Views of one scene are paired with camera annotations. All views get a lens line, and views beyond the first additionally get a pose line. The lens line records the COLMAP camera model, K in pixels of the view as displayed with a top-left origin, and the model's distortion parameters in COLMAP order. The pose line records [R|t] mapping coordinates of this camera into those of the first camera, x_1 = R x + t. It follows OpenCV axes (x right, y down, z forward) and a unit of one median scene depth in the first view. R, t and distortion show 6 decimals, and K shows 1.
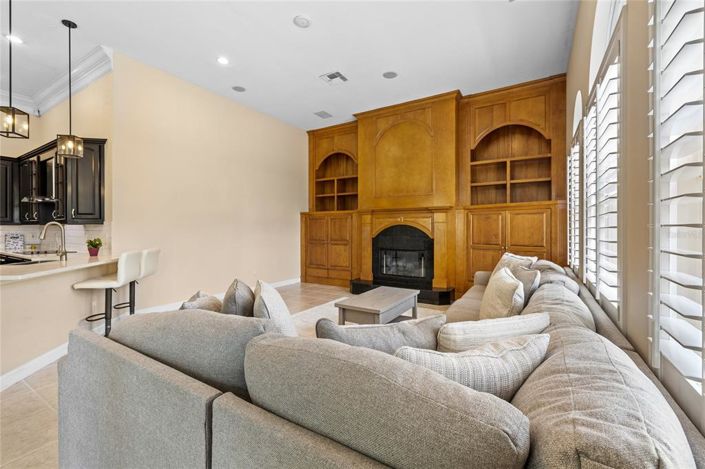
lens RADIAL K [[303.9, 0, 344.9], [0, 303.9, 227.6], [0, 0, 1]] dist [-0.000739, 0.001054]
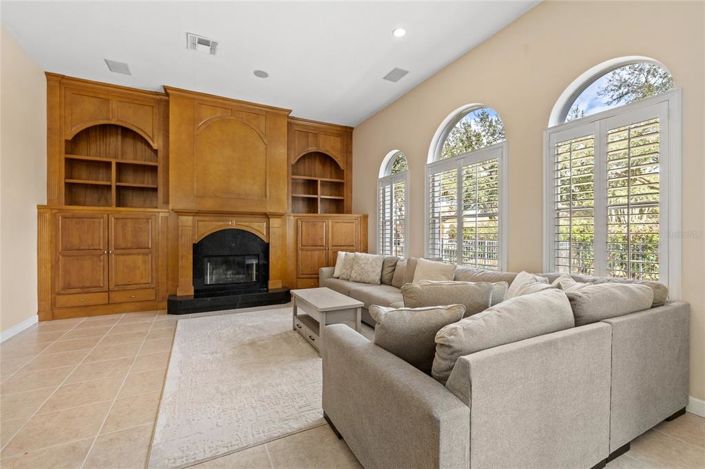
lens RADIAL K [[303.9, 0, 352.6], [0, 303.9, 233.6], [0, 0, 1]] dist [-0.000739, 0.001054]
pose [[0.506895, 0.002848, 0.862003, -0.426449], [-0.005522, 0.999985, -0.000057, 0.003677], [-0.861990, -0.004731, 0.506903, 0.202657]]
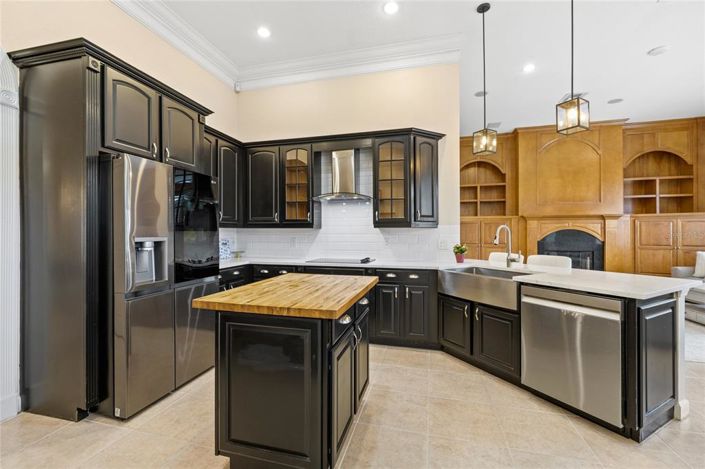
lens RADIAL K [[303.9, 0, 349.1], [0, 303.9, 233.3], [0, 0, 1]] dist [-0.000739, 0.001054]
pose [[0.954470, 0.000291, 0.298305, -0.931352], [-0.000576, 0.999999, 0.000869, 0.004306], [-0.298305, -0.001002, 0.954470, 0.152504]]
